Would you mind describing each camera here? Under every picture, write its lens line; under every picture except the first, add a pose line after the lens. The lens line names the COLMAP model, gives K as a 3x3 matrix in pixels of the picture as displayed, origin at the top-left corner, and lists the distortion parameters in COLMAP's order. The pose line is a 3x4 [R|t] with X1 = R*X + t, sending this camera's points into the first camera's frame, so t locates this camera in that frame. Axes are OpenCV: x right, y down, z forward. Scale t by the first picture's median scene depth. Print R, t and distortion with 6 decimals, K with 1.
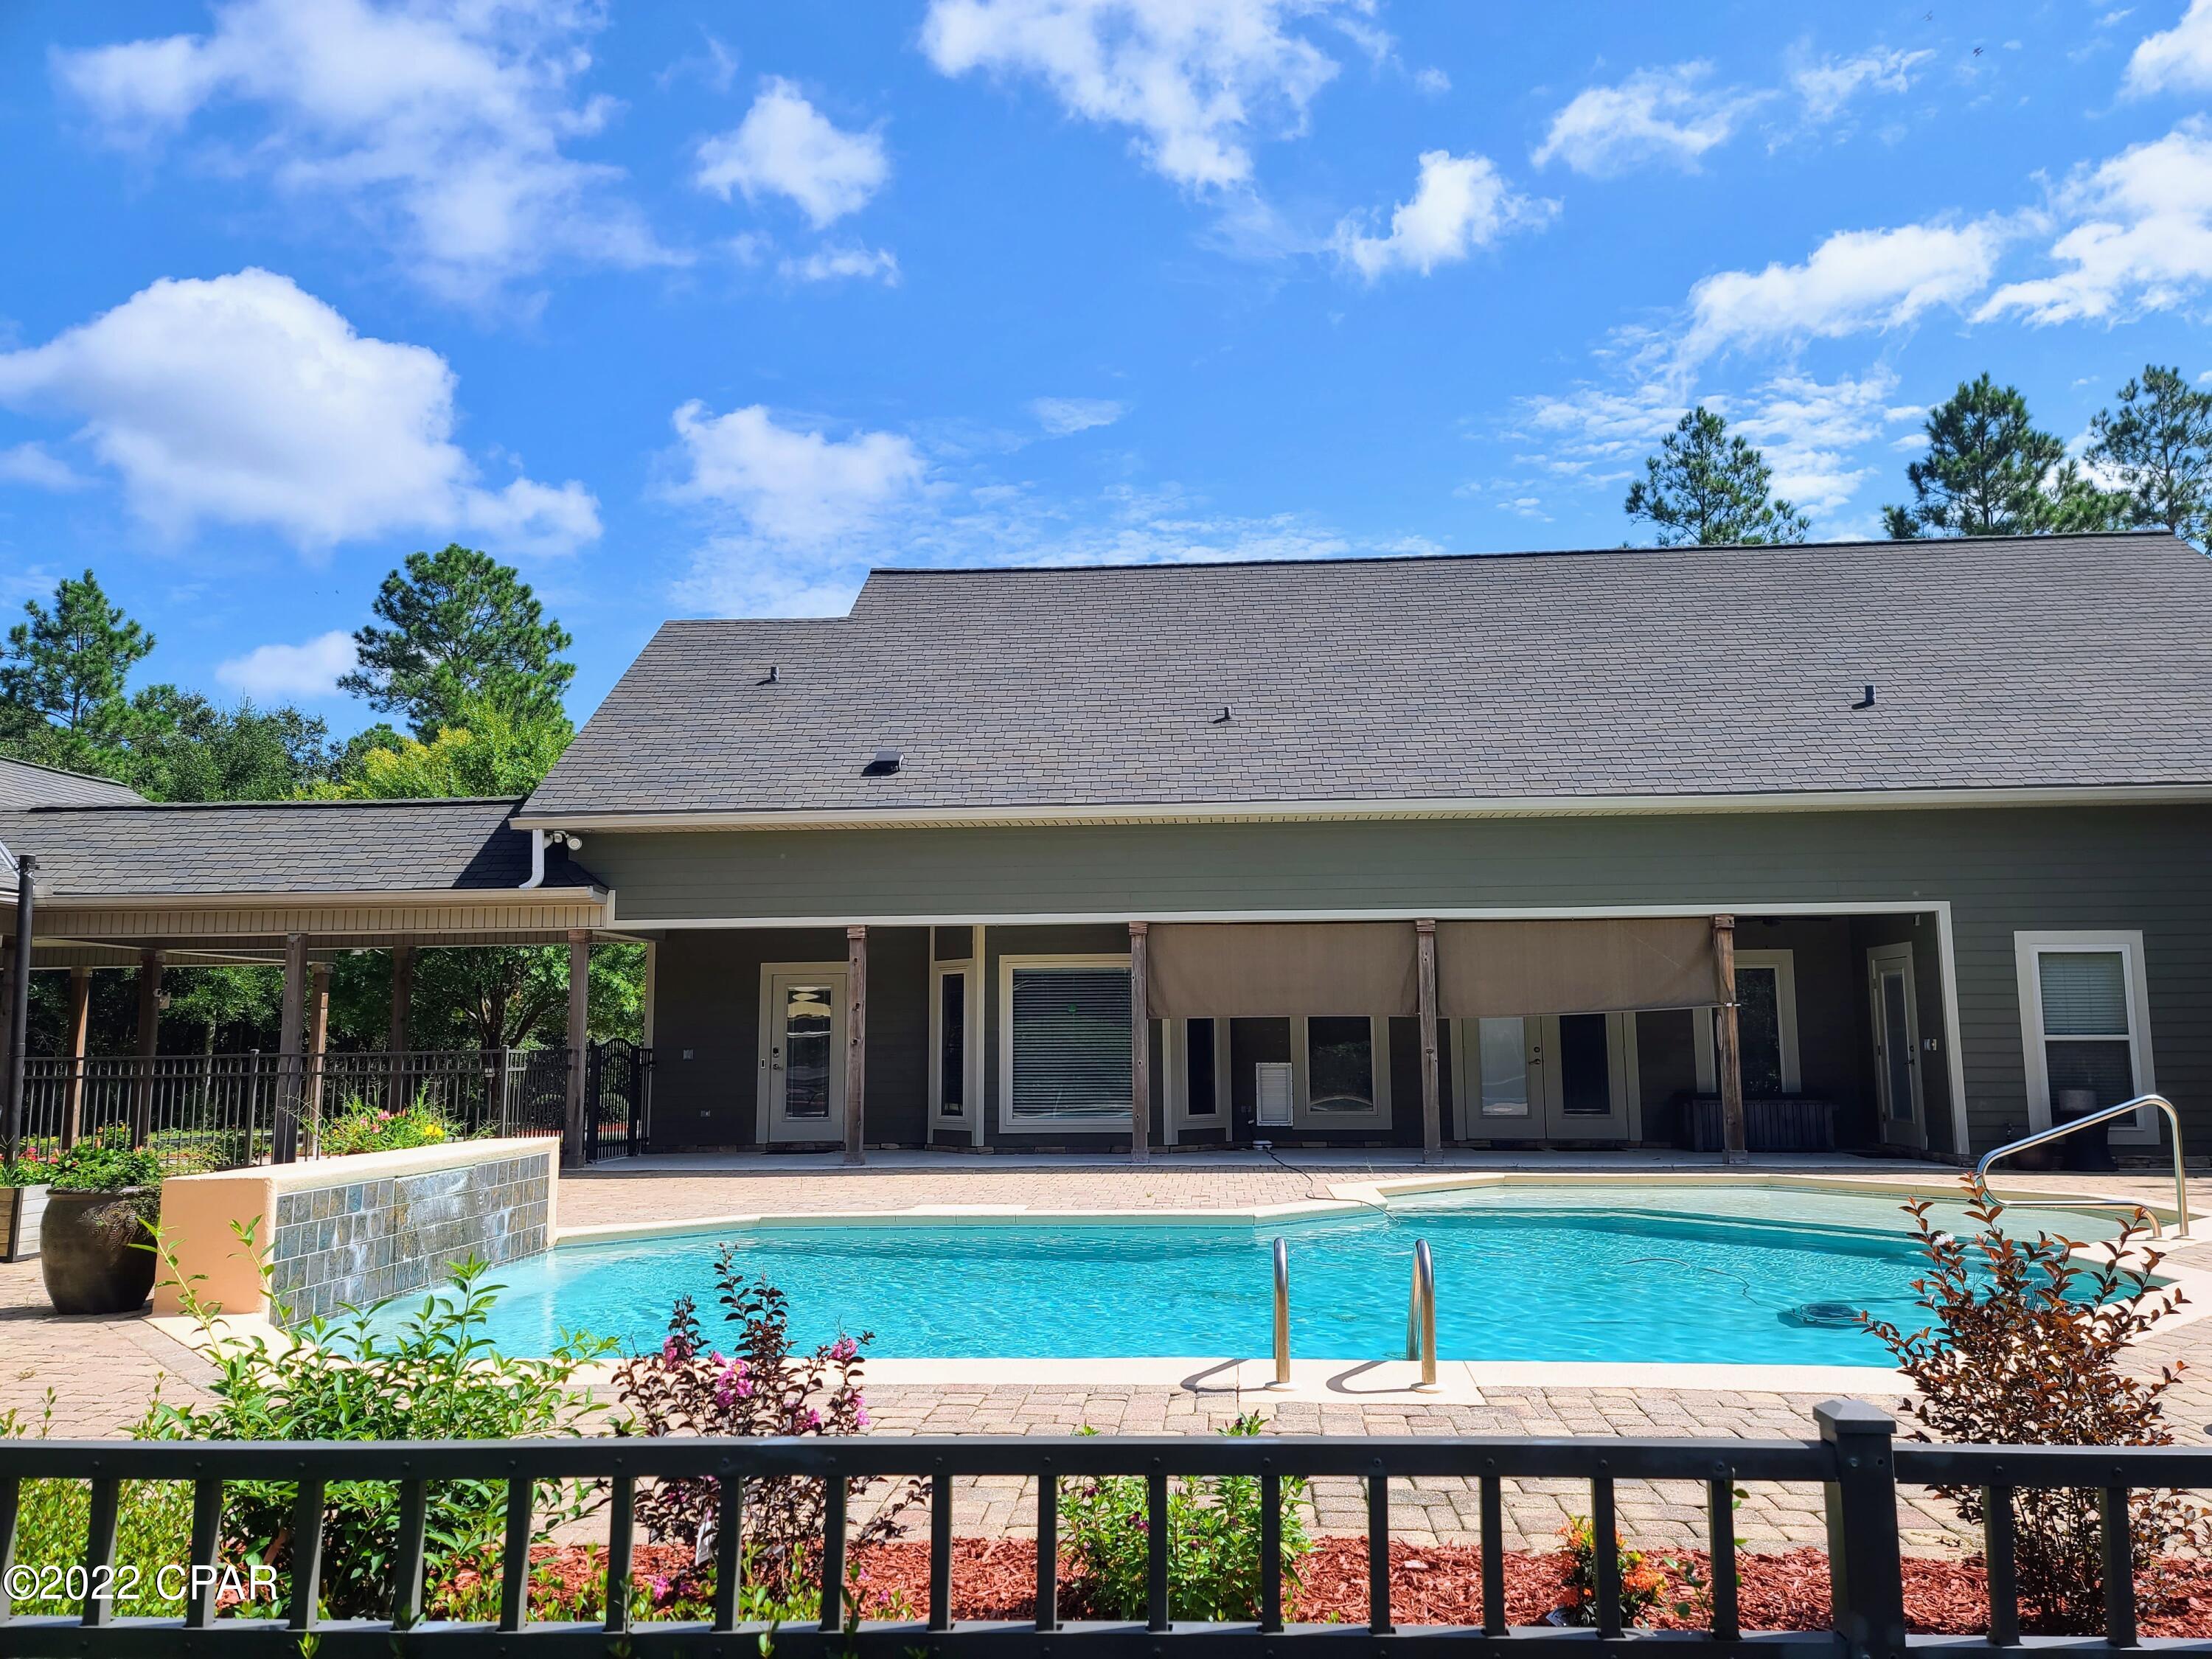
lens RADIAL K [[1604.3, 0, 1121.2], [0, 1604.3, 849.2], [0, 0, 1]] dist [0.050372, -0.007877]
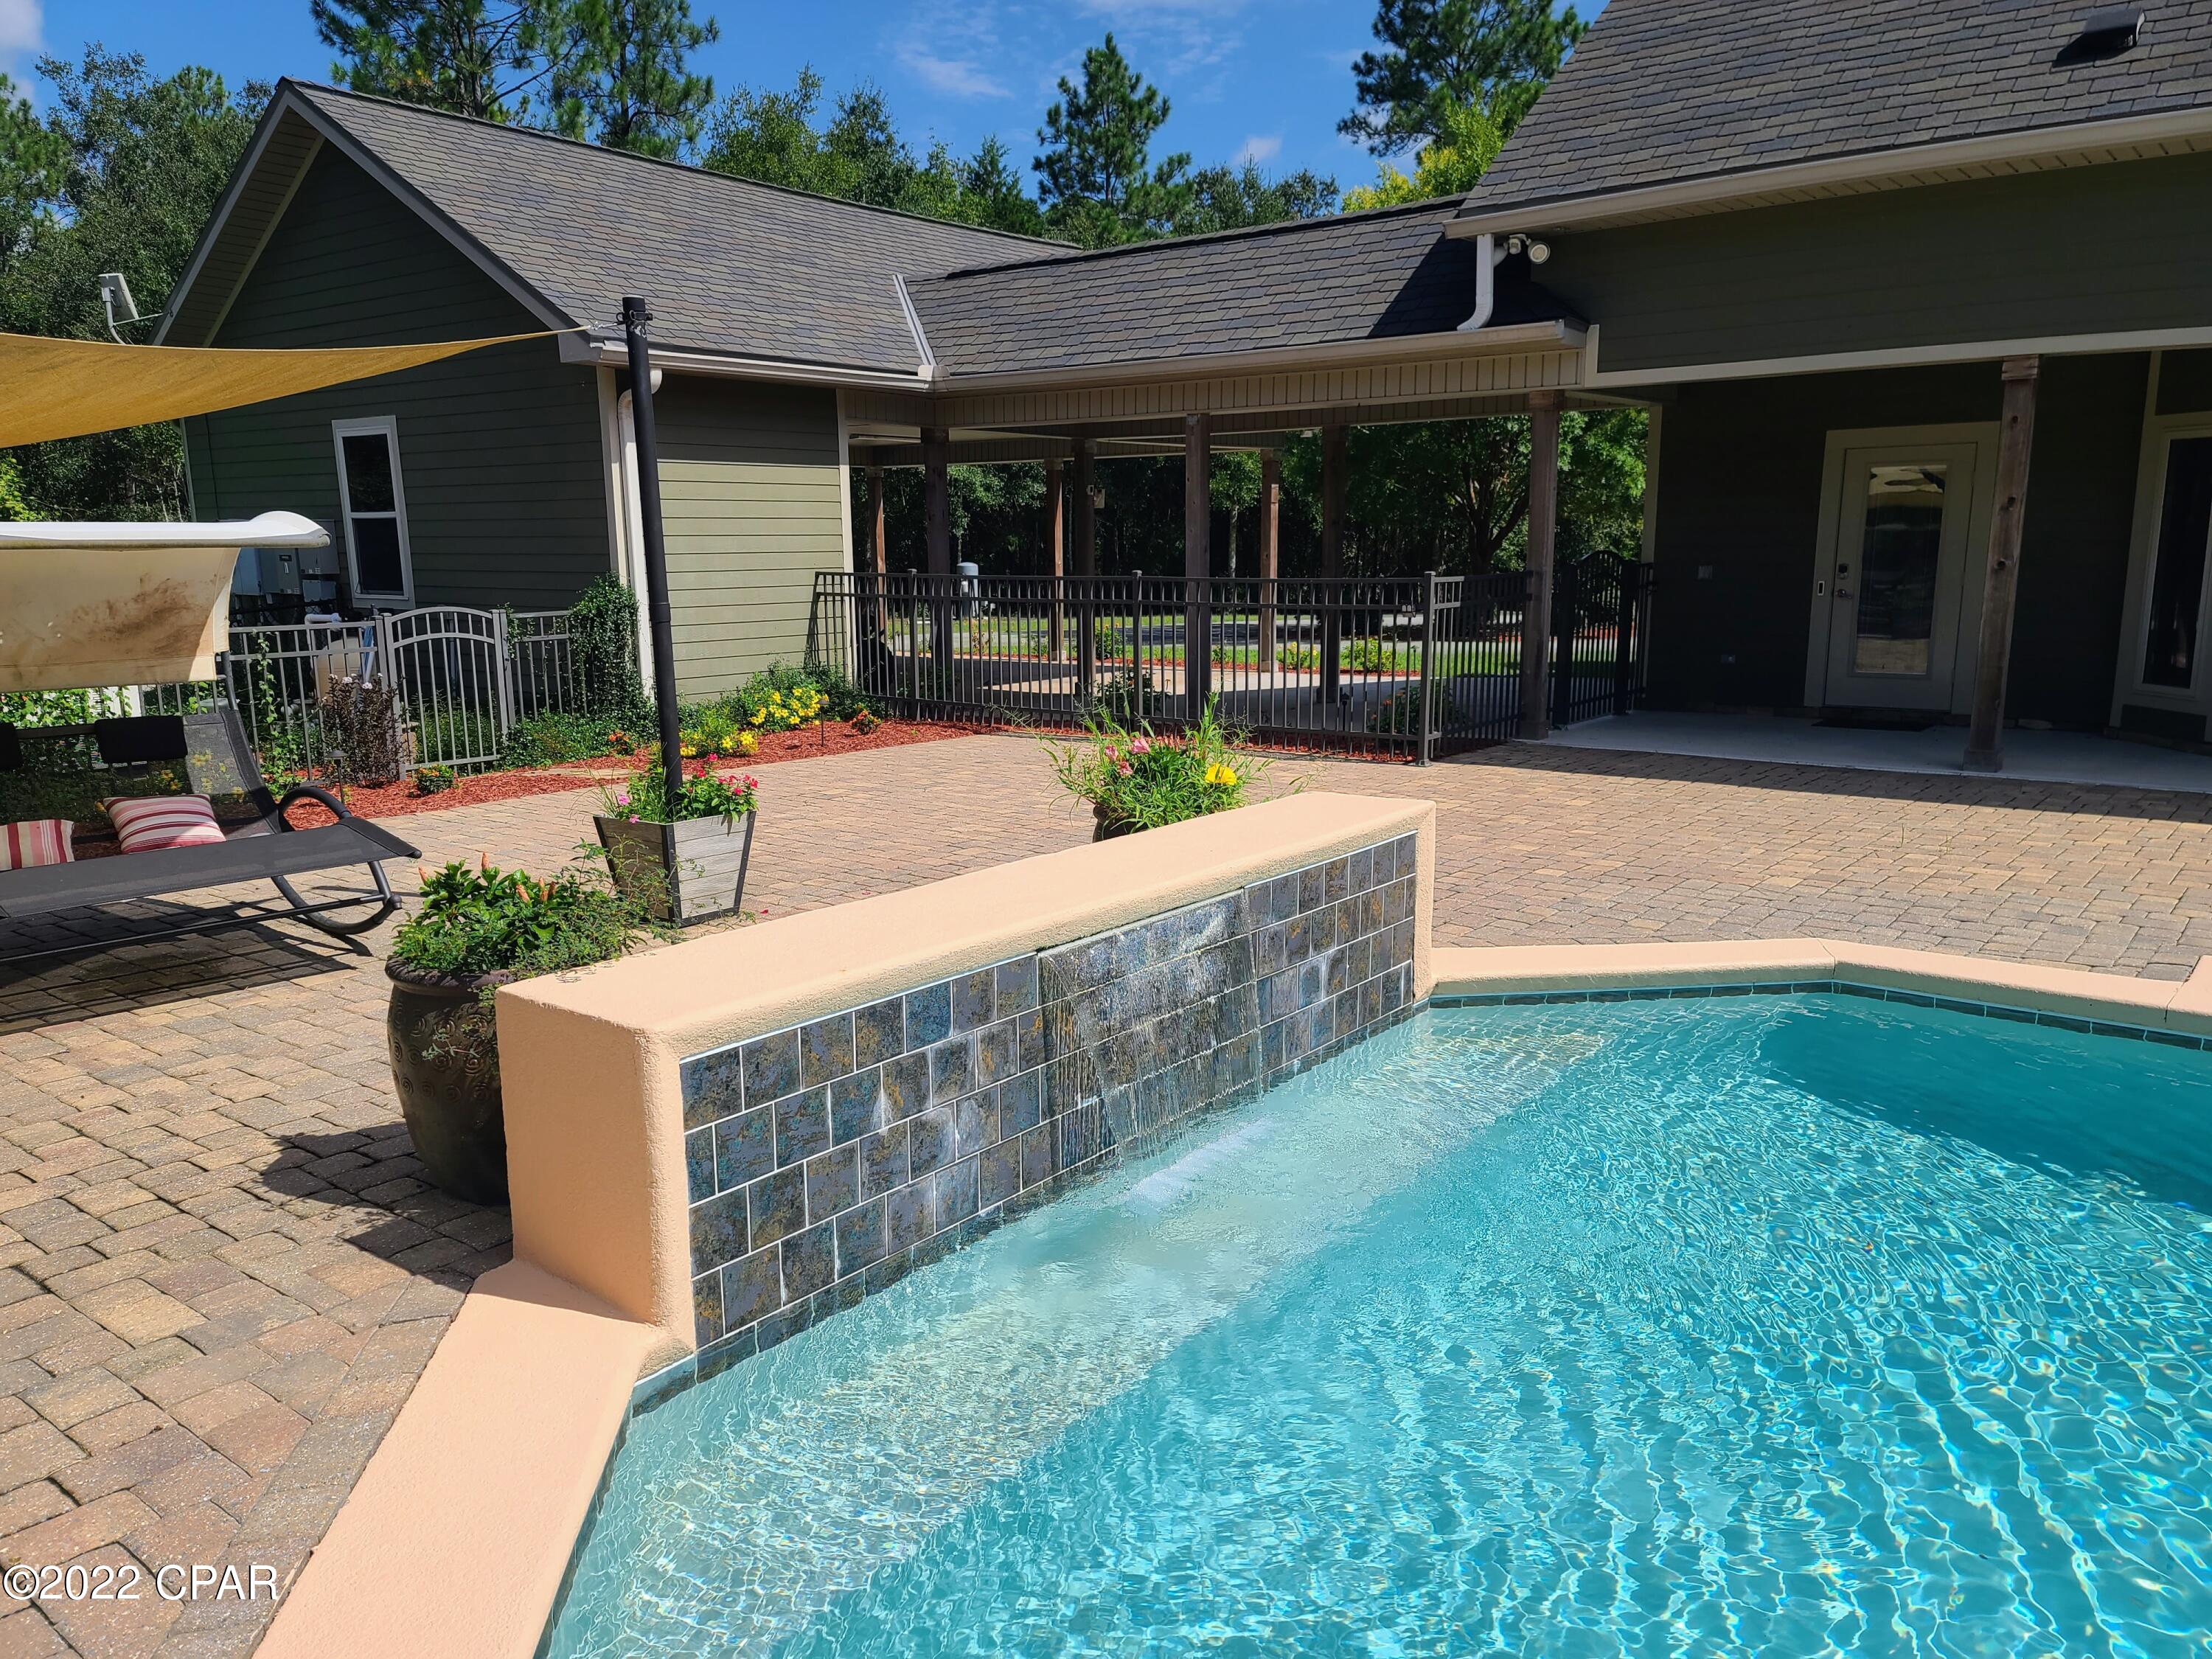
lens RADIAL K [[1604.3, 0, 1118.9], [0, 1604.3, 852.9], [0, 0, 1]] dist [0.050372, -0.007877]
pose [[0.822624, 0.111919, -0.557463, -0.043163], [0.072544, 0.951764, 0.298131, 0.009905], [0.563939, -0.285690, 0.774825, 0.163819]]
